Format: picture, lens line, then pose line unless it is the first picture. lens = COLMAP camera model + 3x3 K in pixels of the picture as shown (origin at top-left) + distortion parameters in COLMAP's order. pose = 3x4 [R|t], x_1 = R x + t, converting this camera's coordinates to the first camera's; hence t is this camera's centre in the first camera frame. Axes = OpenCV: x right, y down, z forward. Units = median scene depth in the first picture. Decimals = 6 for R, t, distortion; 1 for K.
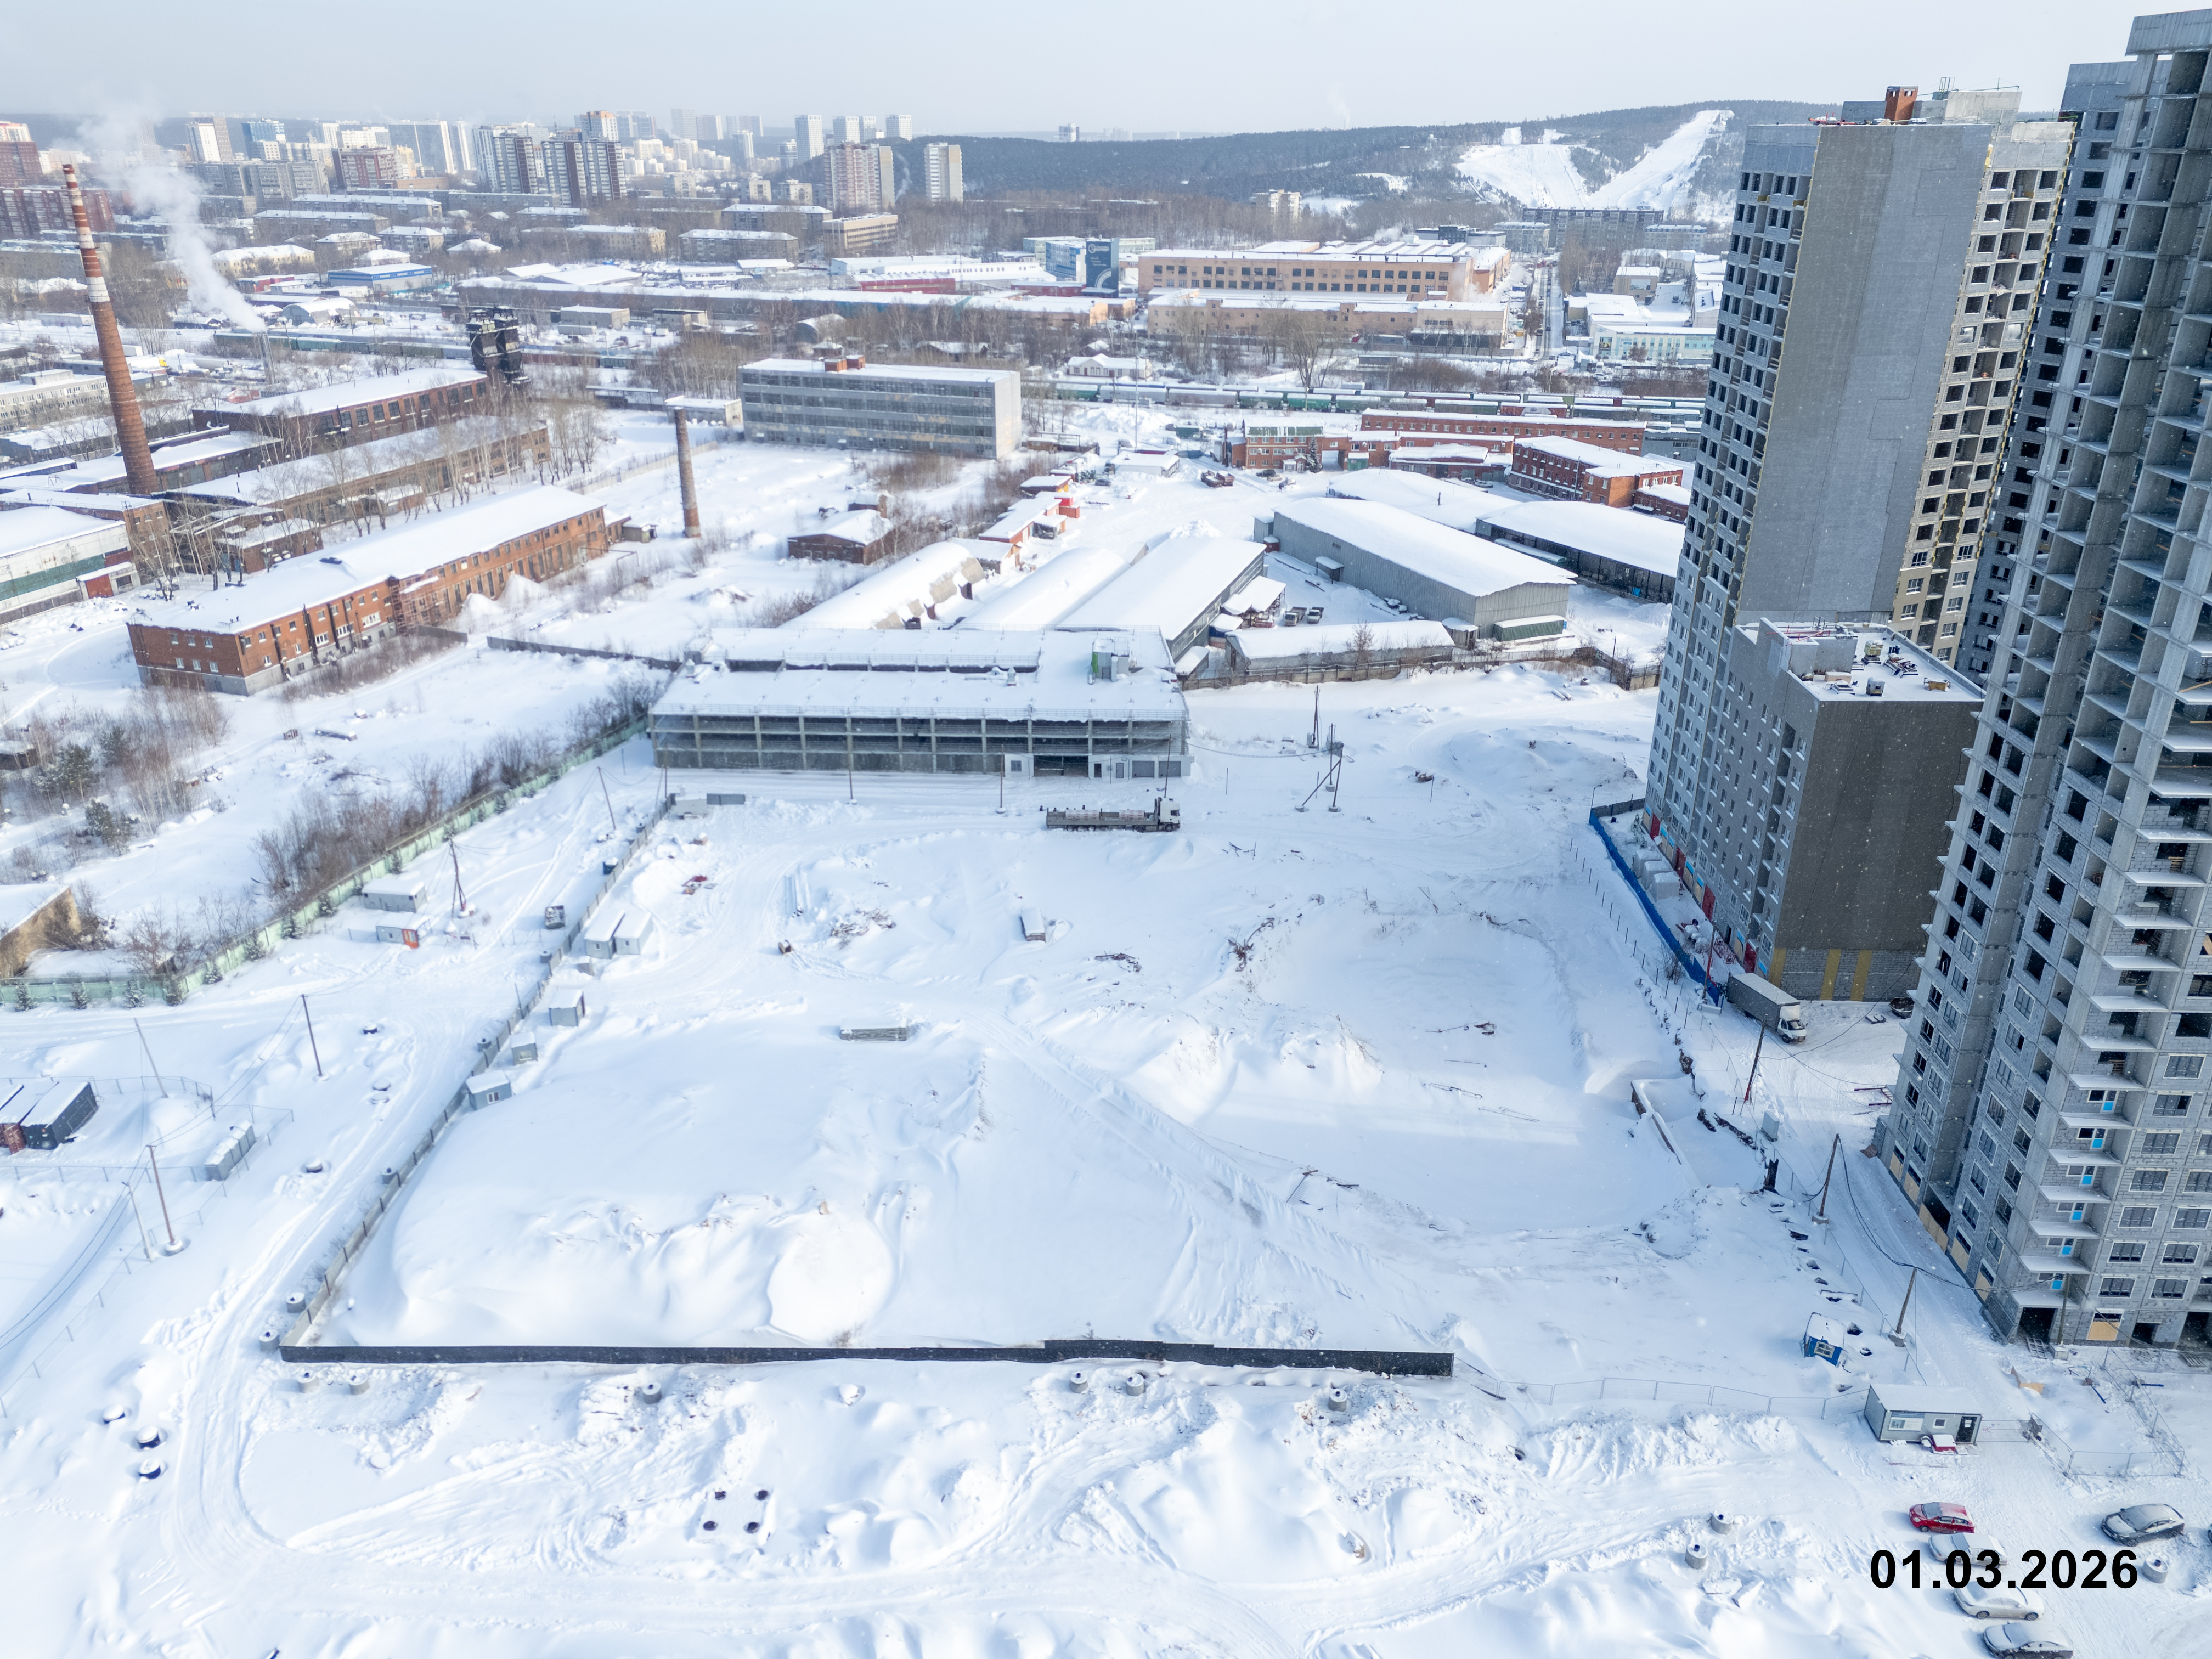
lens RADIAL K [[1611.7, 0, 1106.0], [0, 1611.7, 829.5], [0, 0, 1]] dist [0.066460, -0.054256]
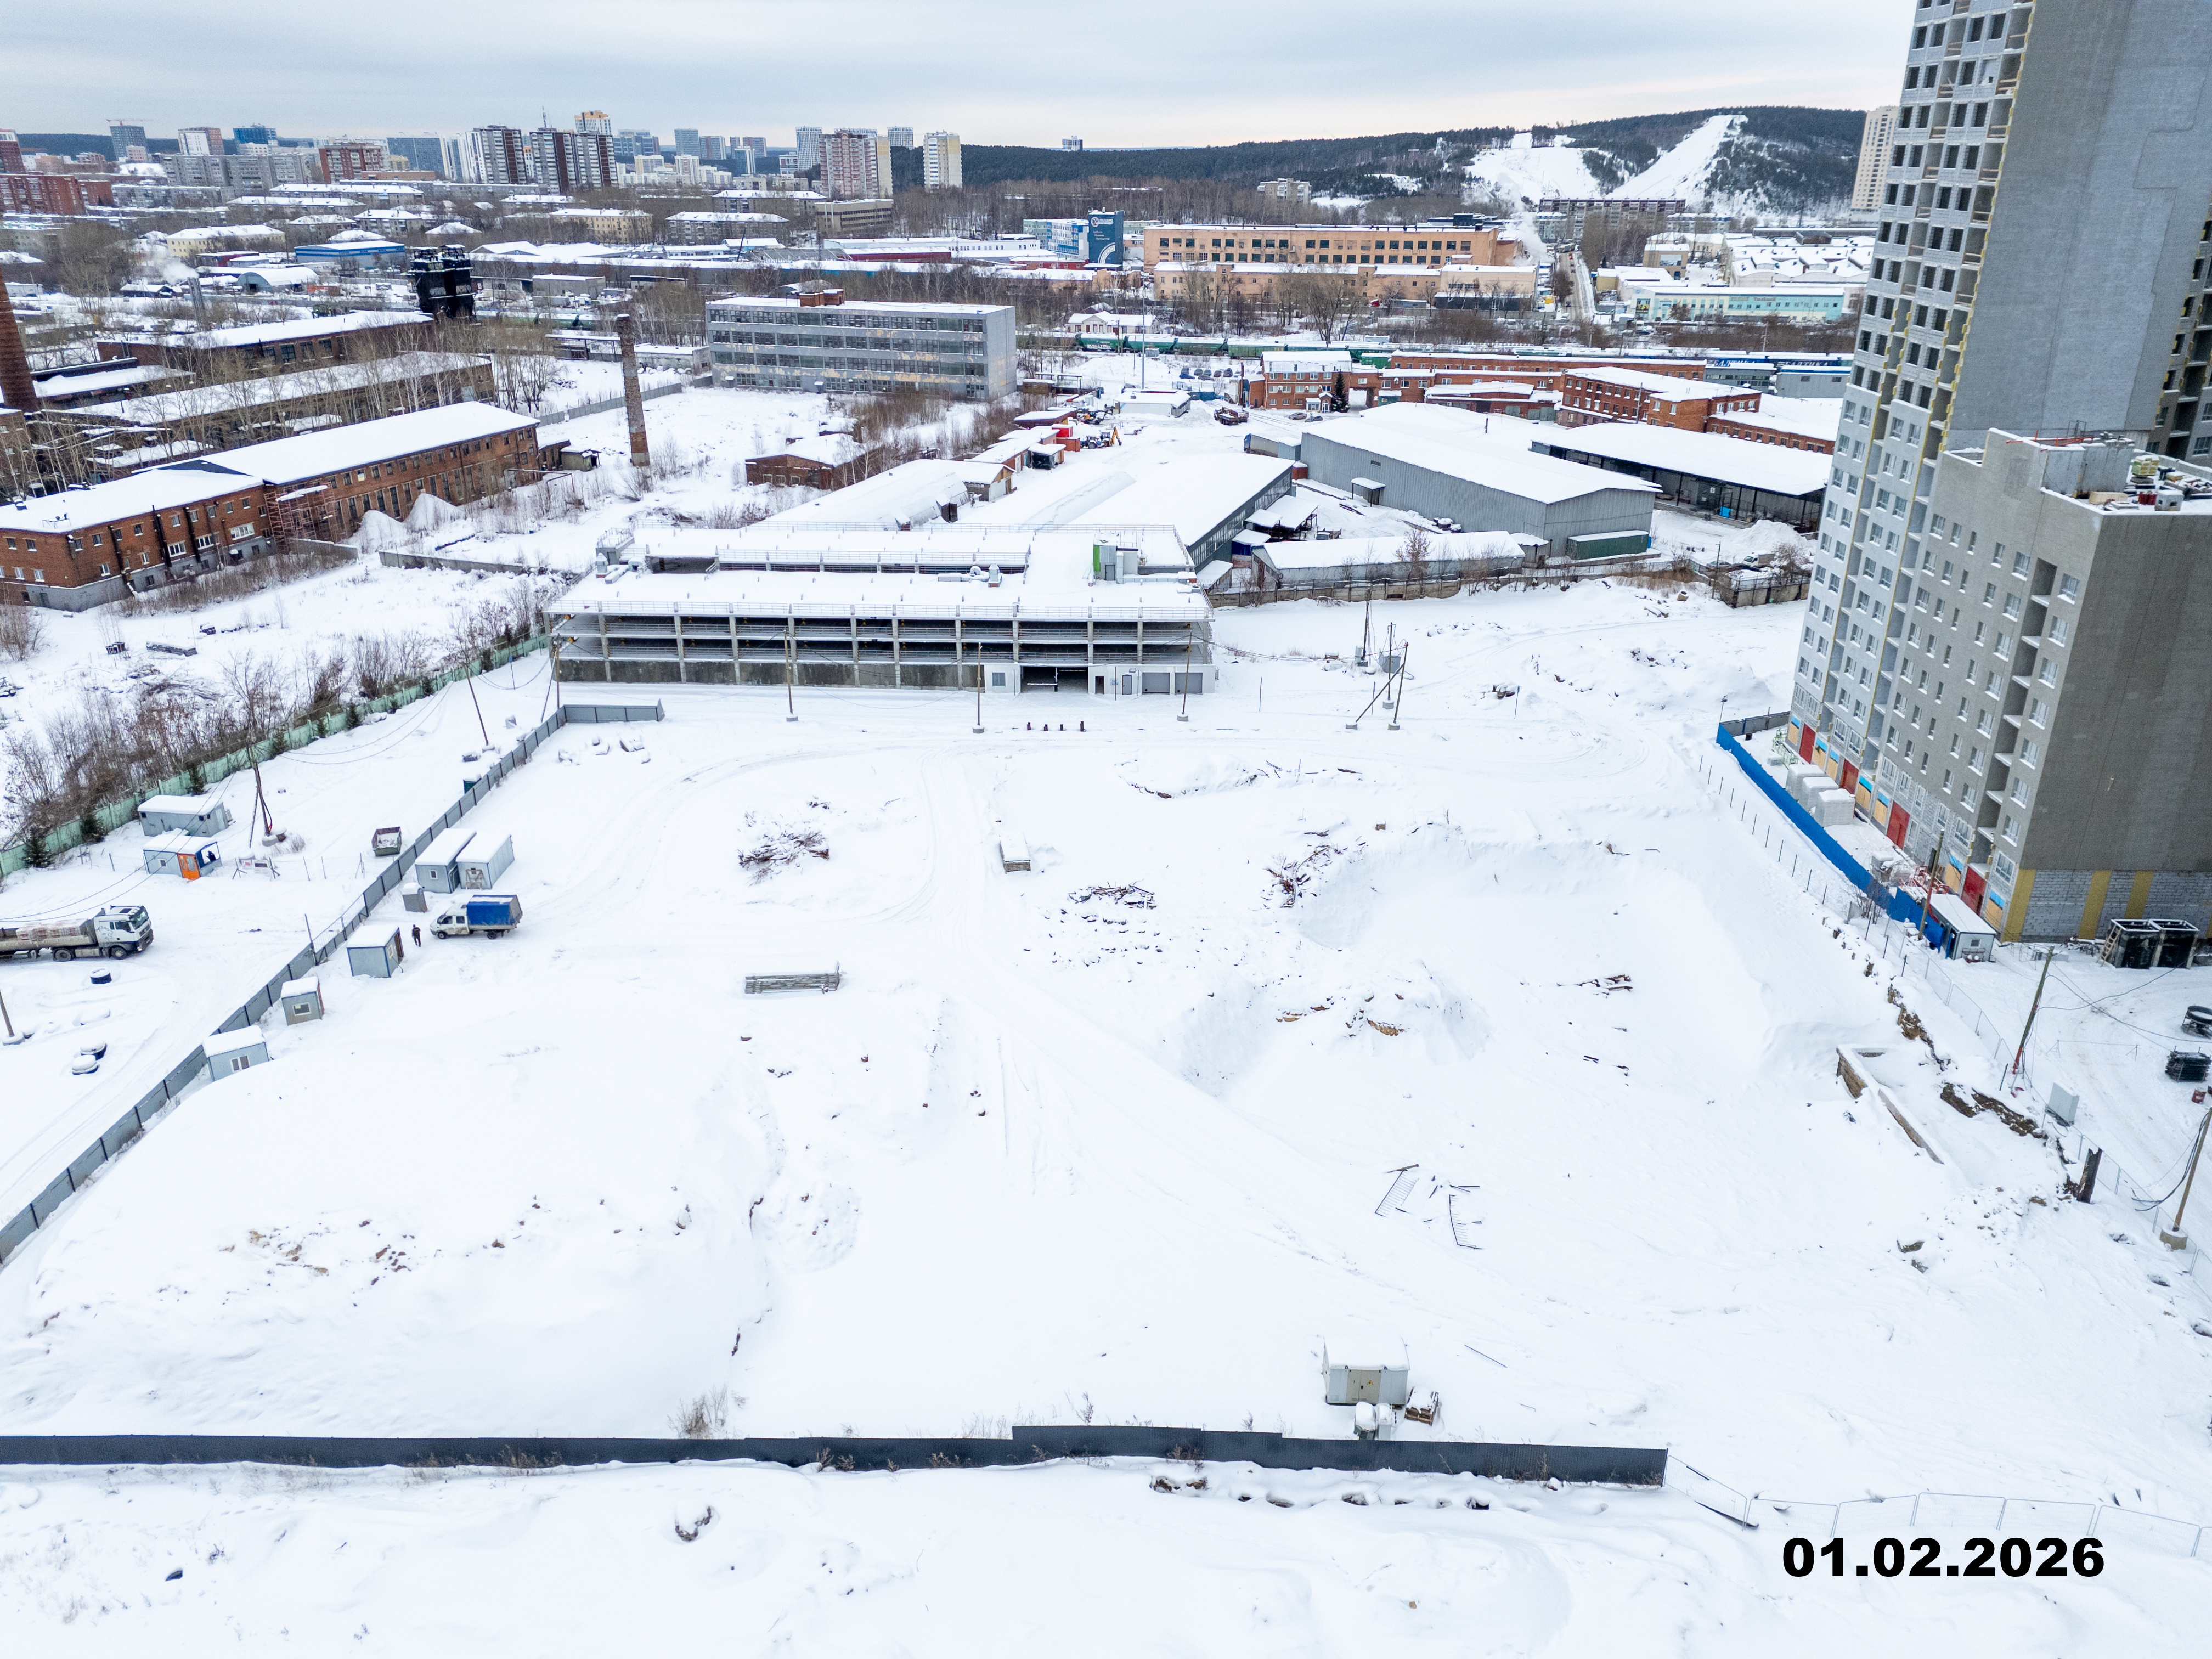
lens RADIAL K [[1611.7, 0, 1106.0], [0, 1611.7, 829.5], [0, 0, 1]] dist [0.066460, -0.054256]
pose [[0.999997, -0.000413, -0.002435, 0.000004], [0.000376, 0.999884, -0.015248, 0.031020], [0.002441, 0.015247, 0.999881, 0.121822]]
